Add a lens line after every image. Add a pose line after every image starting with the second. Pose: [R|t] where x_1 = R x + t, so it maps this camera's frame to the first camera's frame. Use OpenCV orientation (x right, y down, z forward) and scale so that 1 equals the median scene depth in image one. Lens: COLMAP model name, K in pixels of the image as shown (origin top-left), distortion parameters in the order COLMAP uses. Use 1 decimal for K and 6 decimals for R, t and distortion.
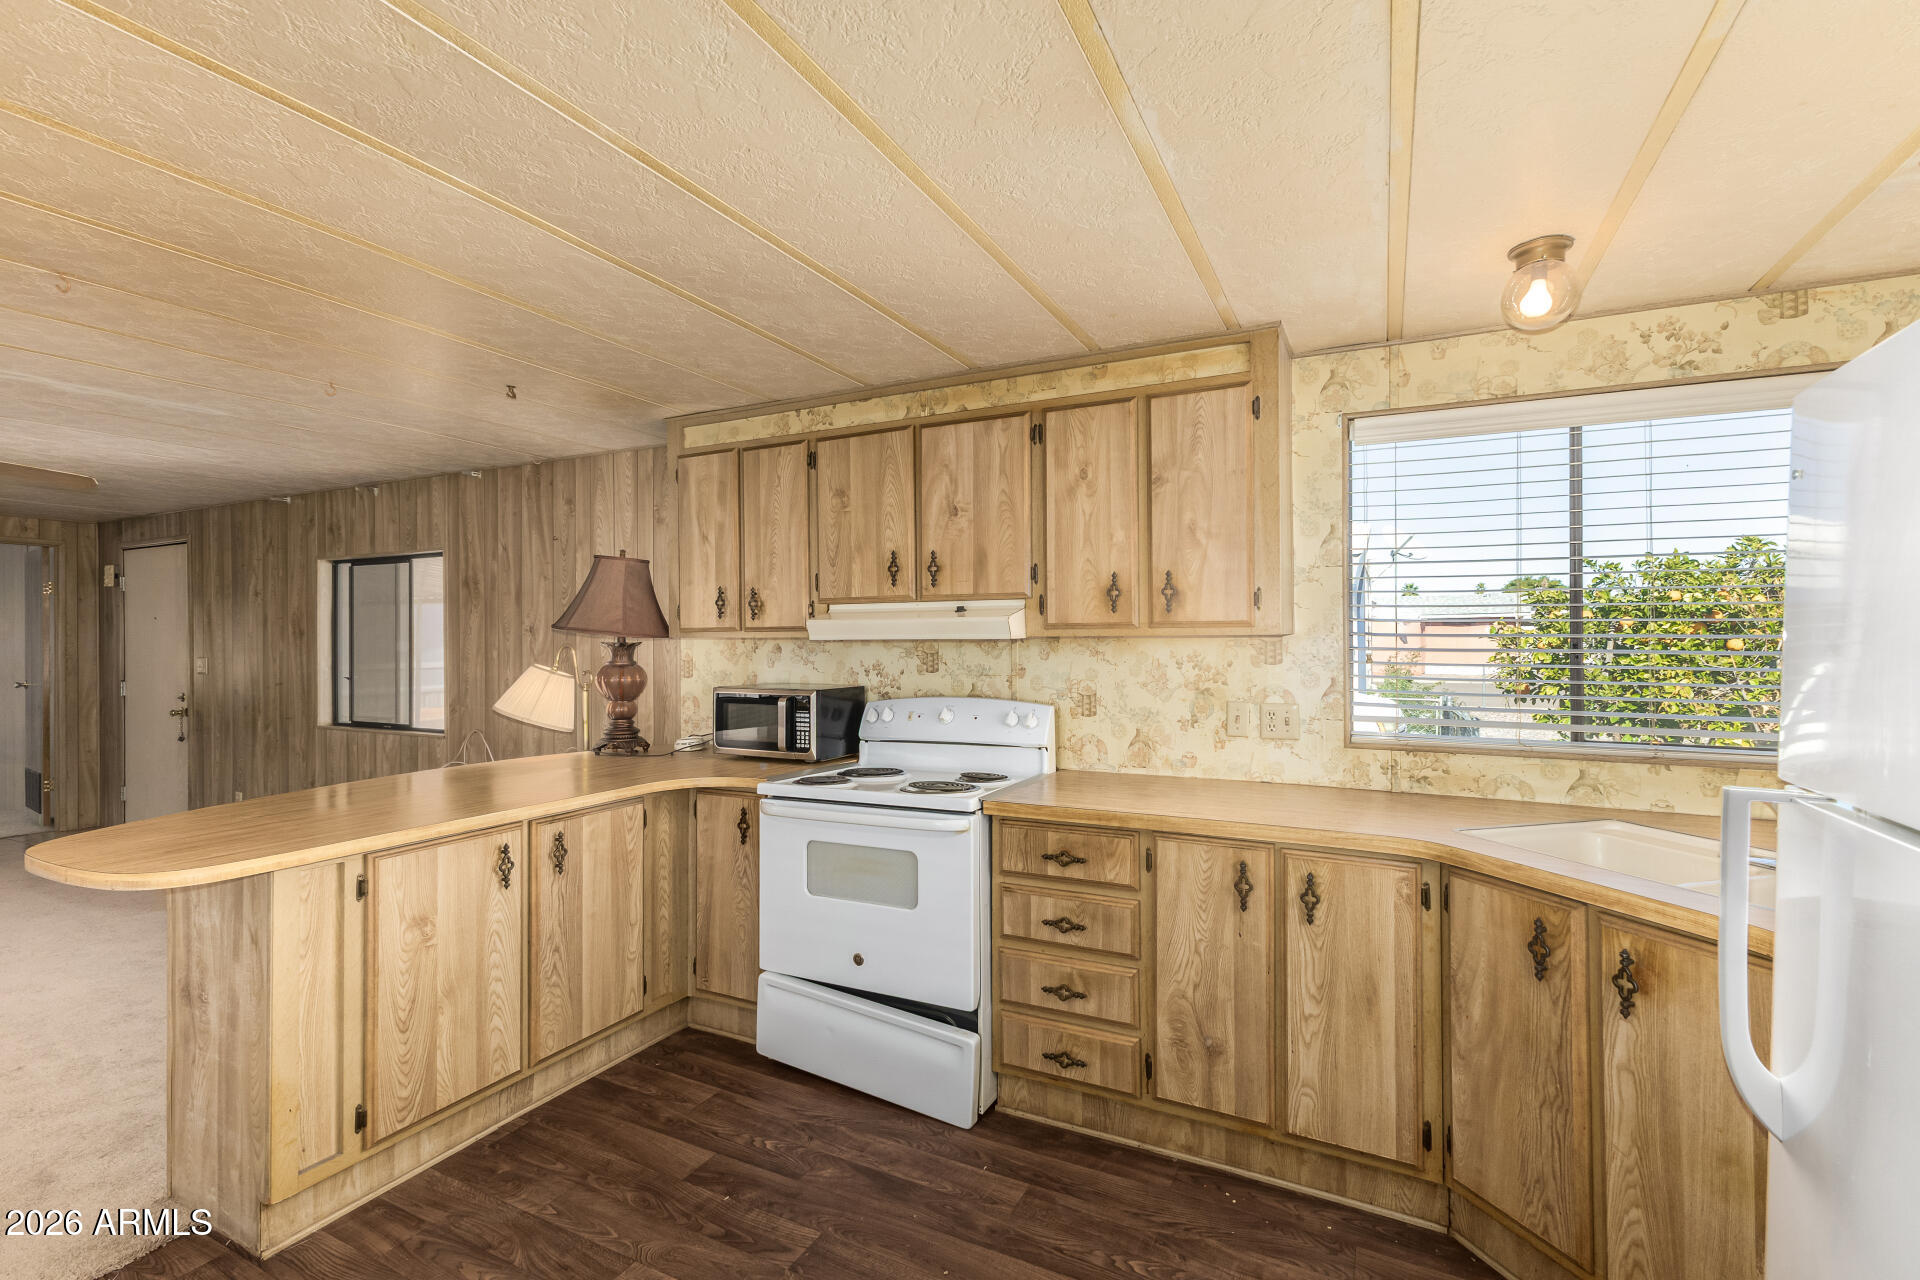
lens RADIAL K [[830.4, 0, 949.7], [0, 830.4, 633.7], [0, 0, 1]] dist [0.008722, -0.000113]
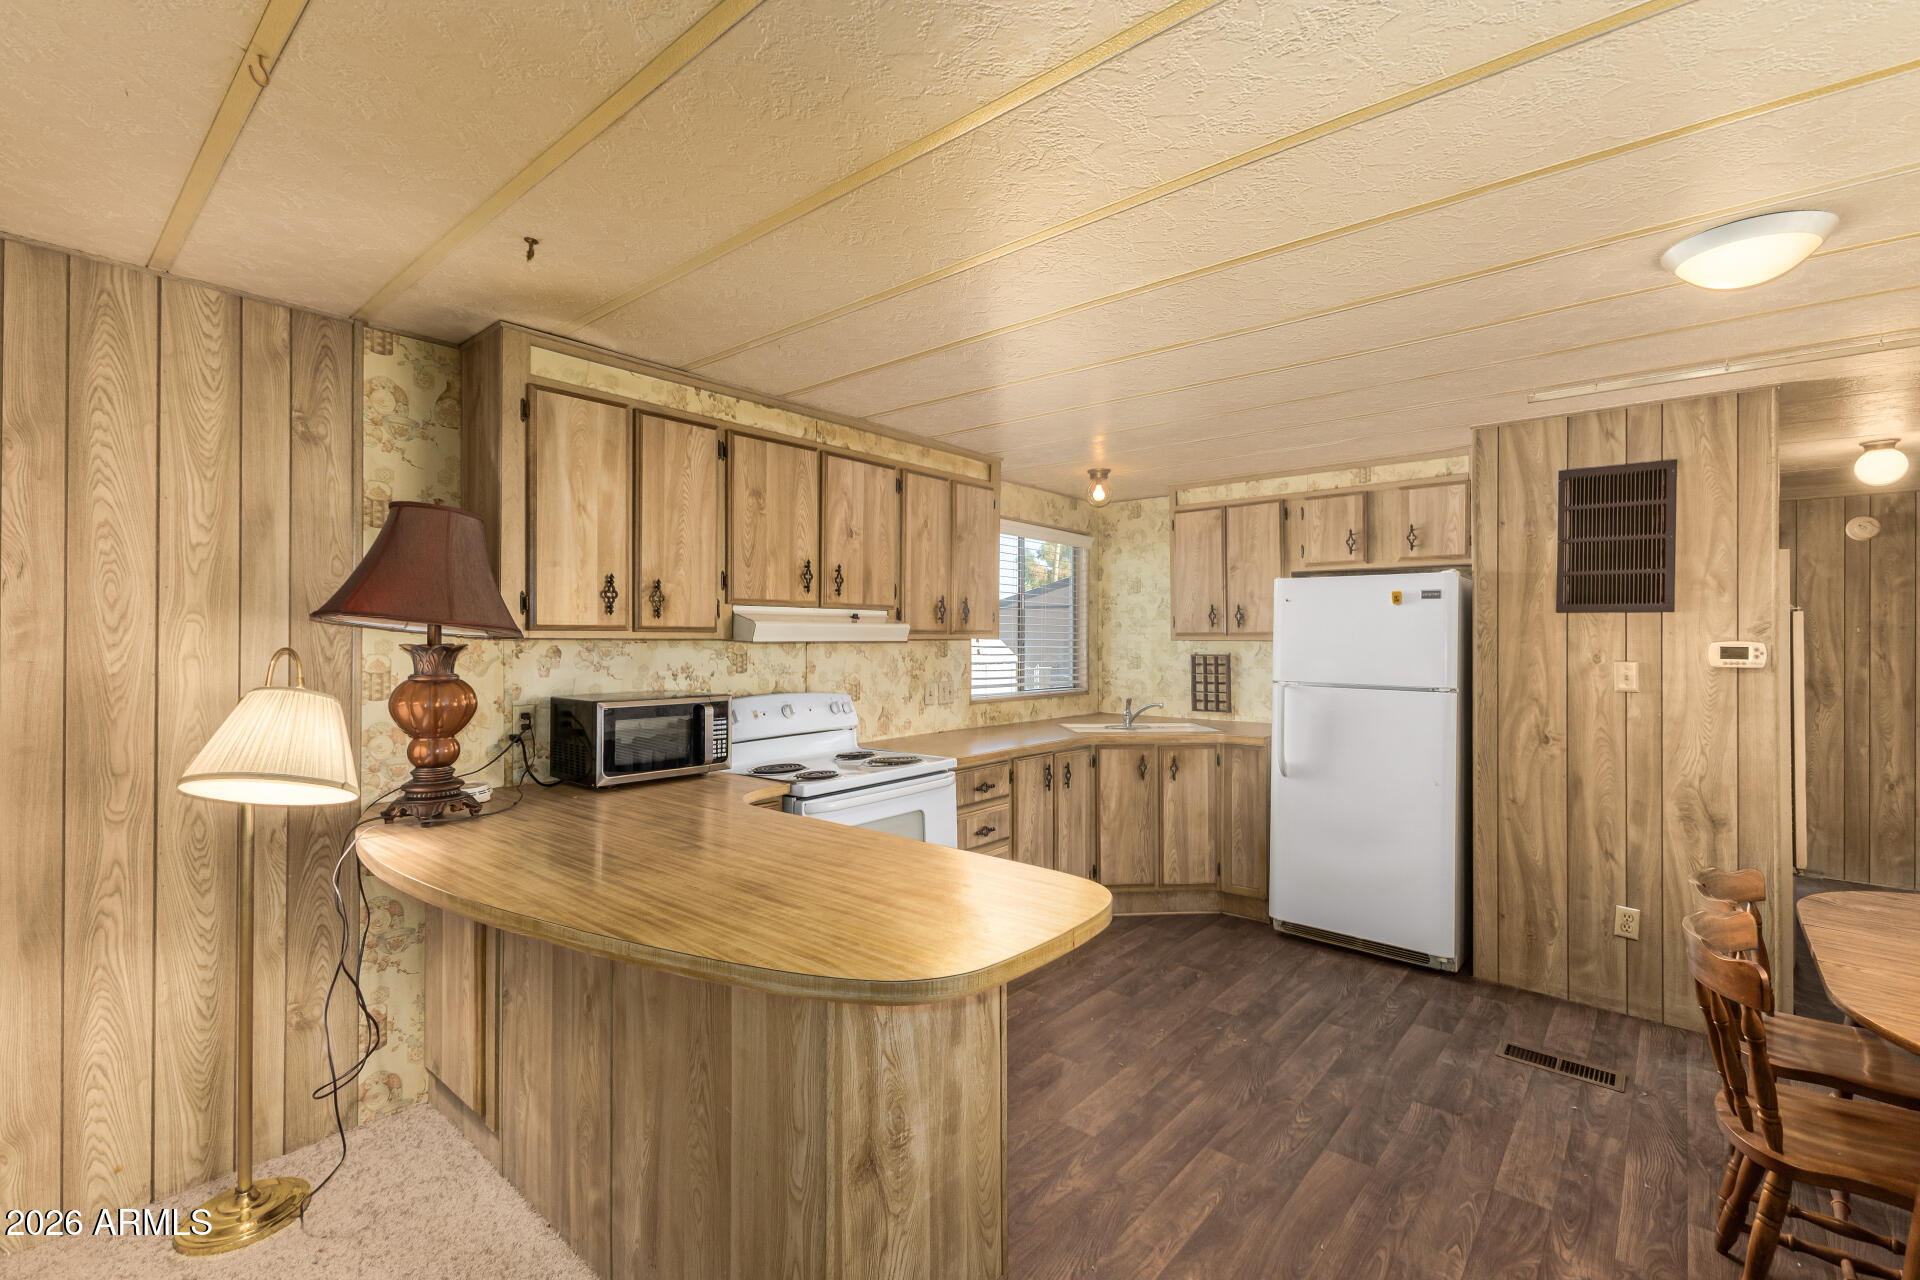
lens RADIAL K [[832.0, 0, 960.5], [0, 832.0, 634.5], [0, 0, 1]] dist [0.008270, 0.000090]
pose [[0.251743, 0.008198, 0.967759, -0.986699], [-0.010217, 0.999931, -0.005813, 0.002219], [-0.967740, -0.008424, 0.251809, 0.489773]]
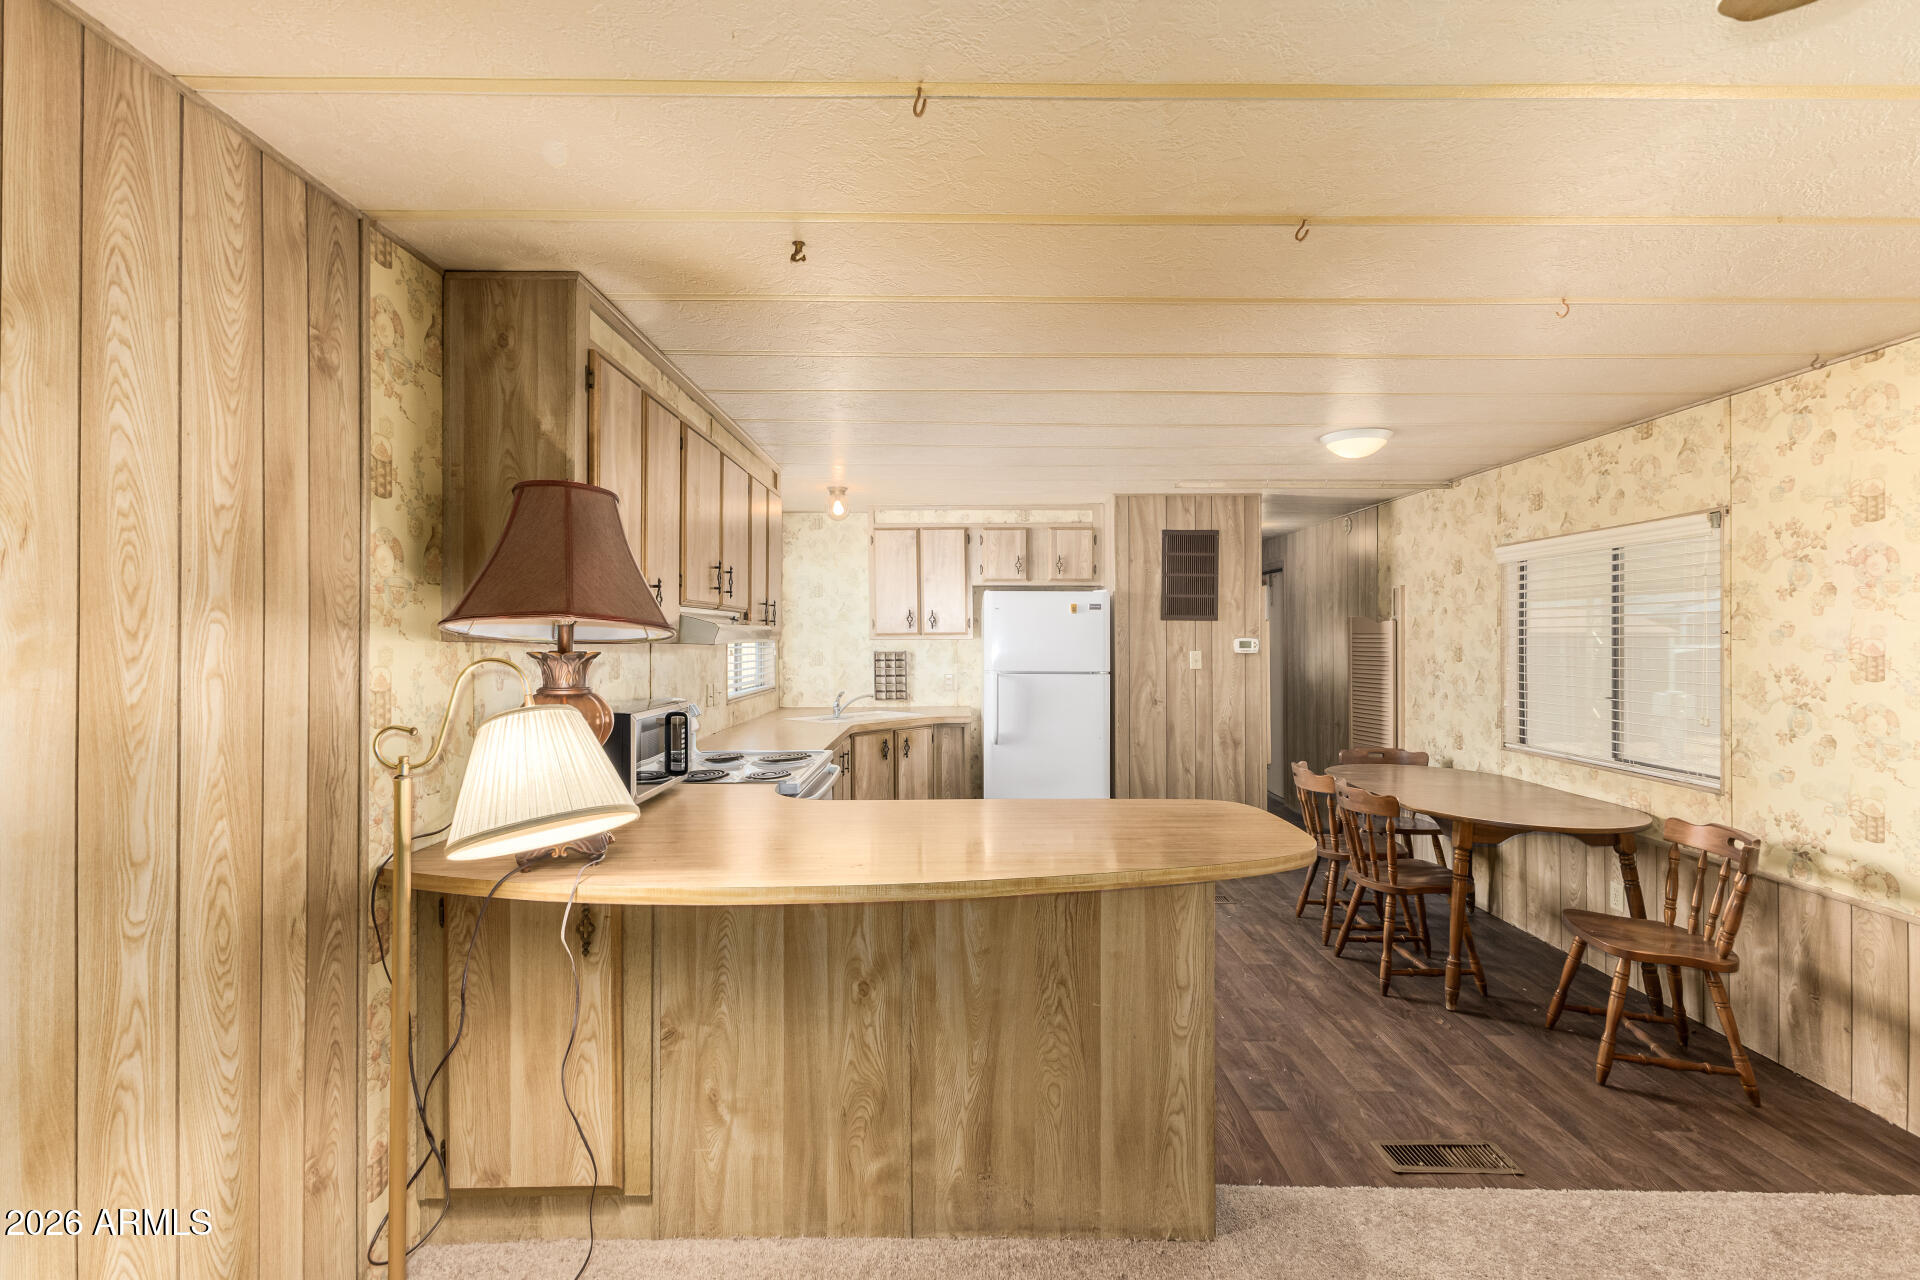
lens RADIAL K [[830.4, 0, 949.7], [0, 830.4, 633.7], [0, 0, 1]] dist [0.008722, -0.000113]
pose [[-0.435774, 0.006850, 0.900030, -1.065708], [-0.002972, 0.999955, -0.009049, 0.003129], [-0.900051, -0.006619, -0.435734, 1.098498]]
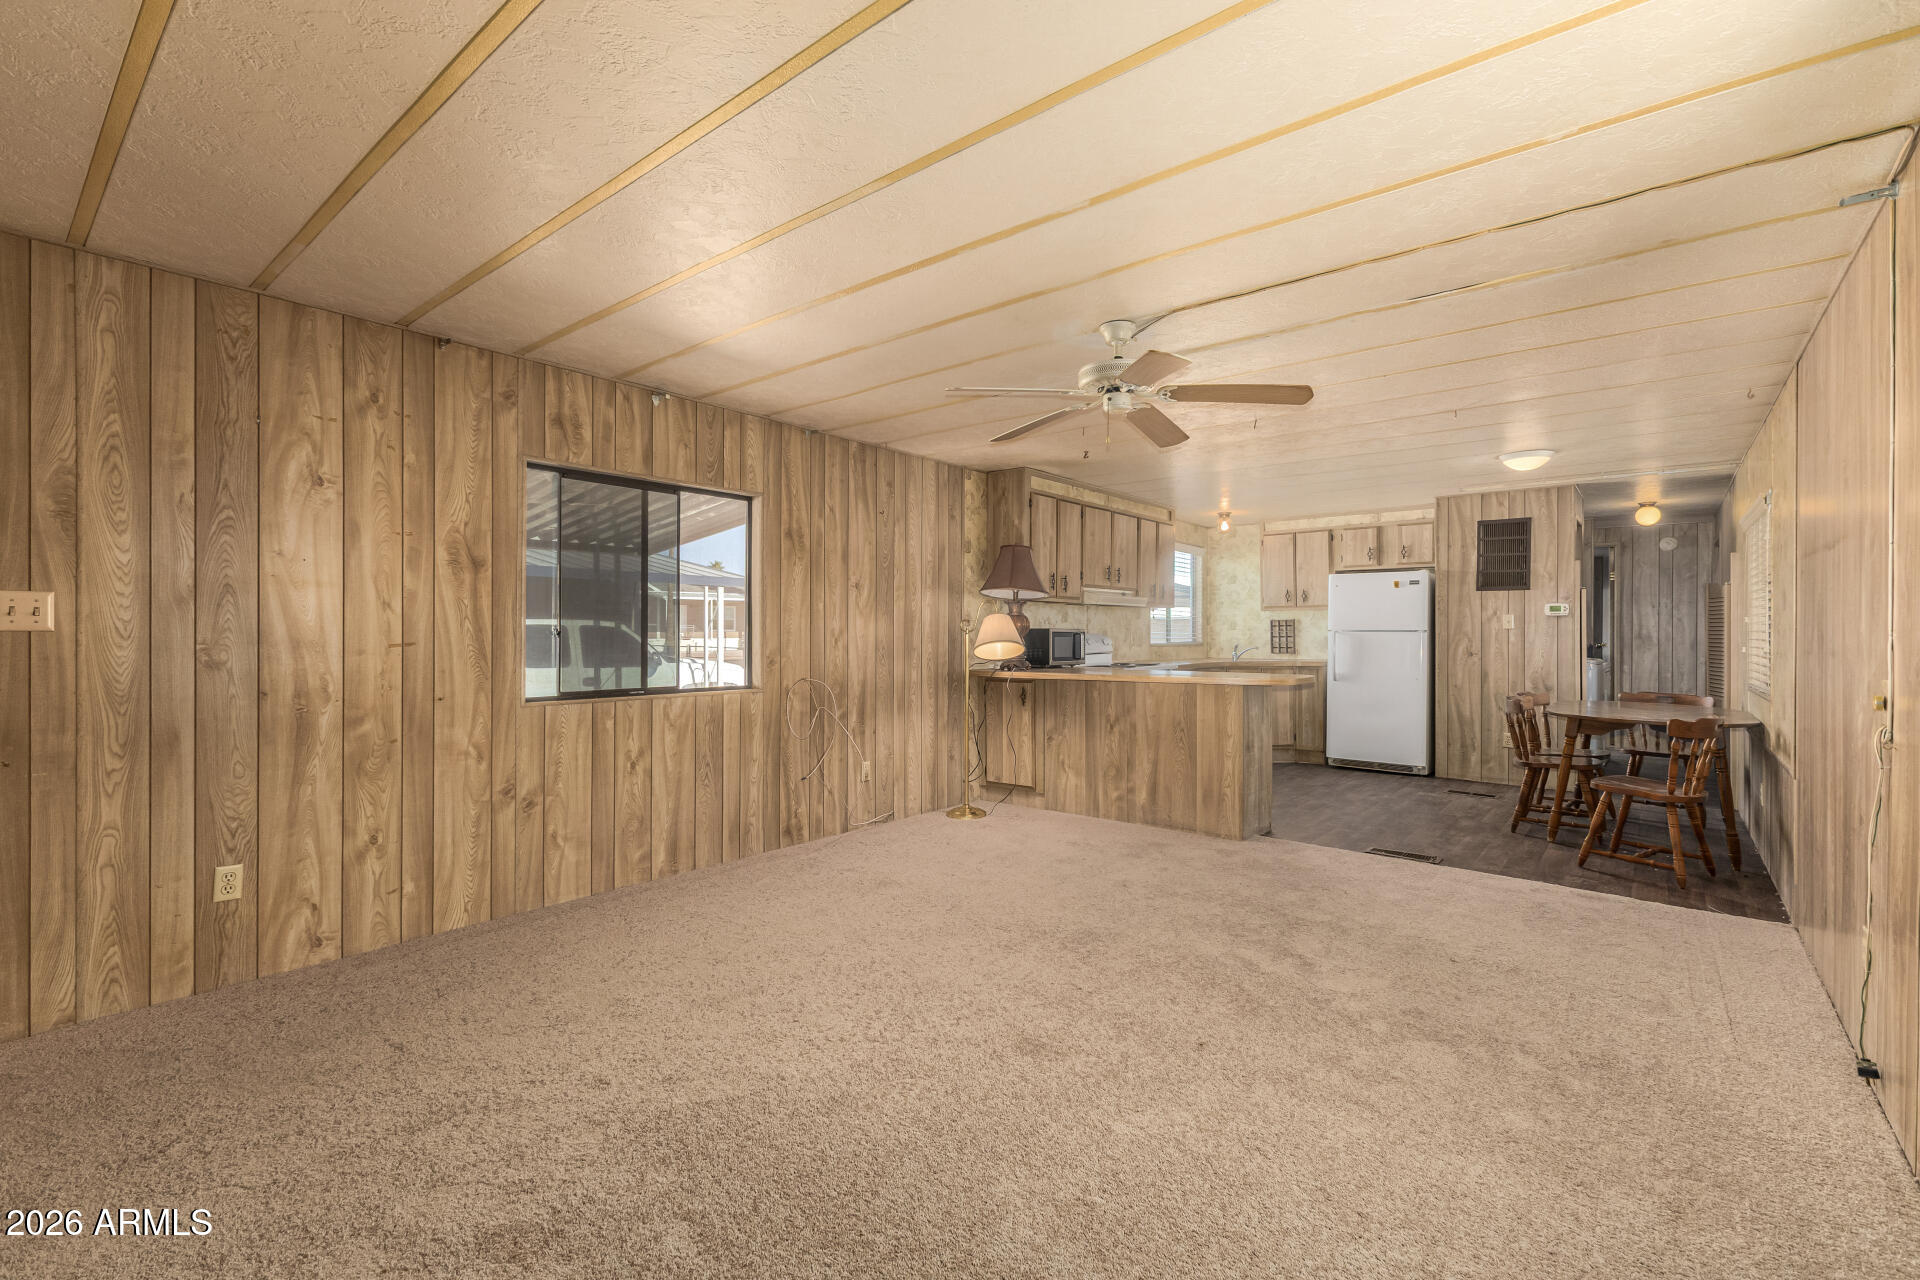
lens RADIAL K [[830.4, 0, 949.7], [0, 830.4, 633.7], [0, 0, 1]] dist [0.008722, -0.000113]
pose [[0.243554, 0.004364, 0.969878, -2.128191], [-0.008848, 0.999958, -0.002277, 0.083669], [-0.969847, -0.008027, 0.243582, 0.801168]]
